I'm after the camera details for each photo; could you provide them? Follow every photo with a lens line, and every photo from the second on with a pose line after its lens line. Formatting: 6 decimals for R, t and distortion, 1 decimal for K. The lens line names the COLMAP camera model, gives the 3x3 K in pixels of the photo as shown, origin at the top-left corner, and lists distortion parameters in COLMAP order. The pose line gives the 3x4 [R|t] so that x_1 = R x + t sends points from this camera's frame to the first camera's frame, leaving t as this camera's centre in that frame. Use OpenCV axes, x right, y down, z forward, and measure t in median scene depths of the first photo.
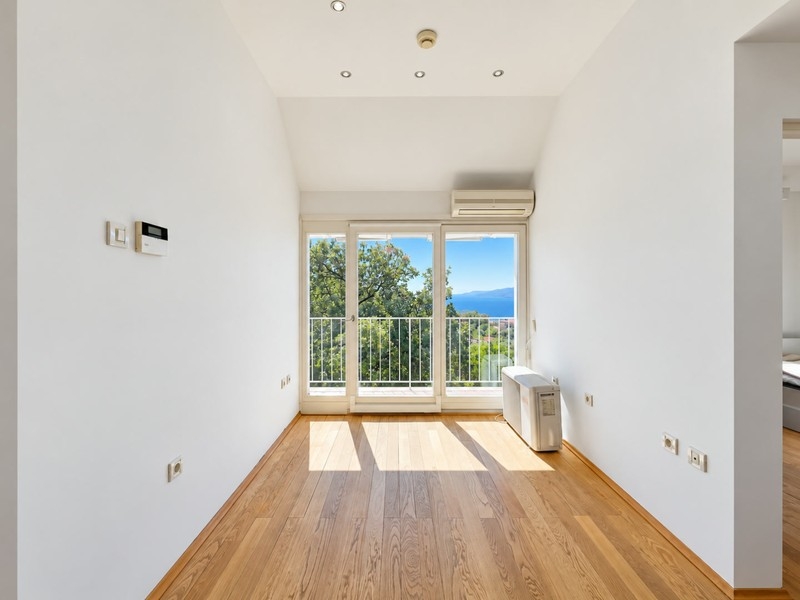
lens RADIAL K [[338.6, 0, 400.0], [0, 338.6, 300.0], [0, 0, 1]] dist [0.000828, 0.000098]
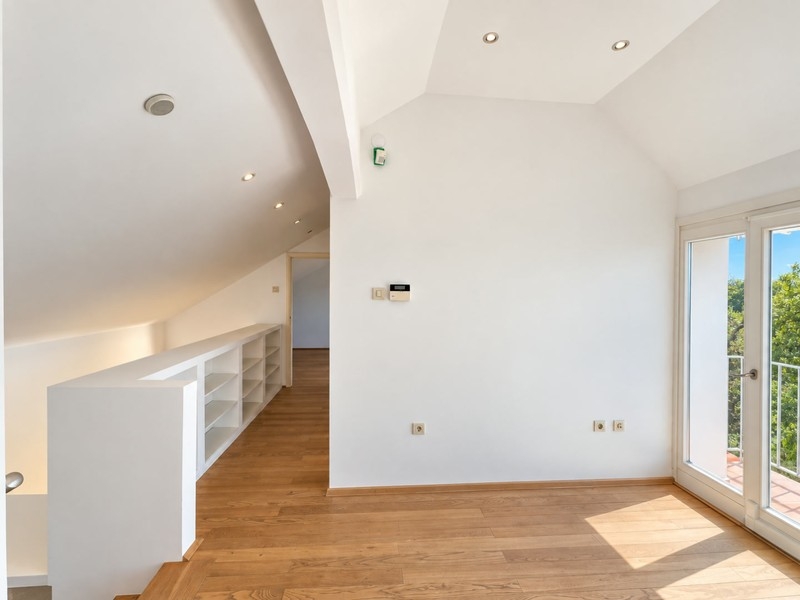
lens RADIAL K [[338.6, 0, 400.0], [0, 338.6, 300.0], [0, 0, 1]] dist [0.000828, 0.000098]
pose [[0.078317, 0.017634, -0.996773, 0.781627], [-0.032872, 0.999346, 0.015097, -0.120092], [0.996386, 0.031584, 0.078845, 0.625472]]
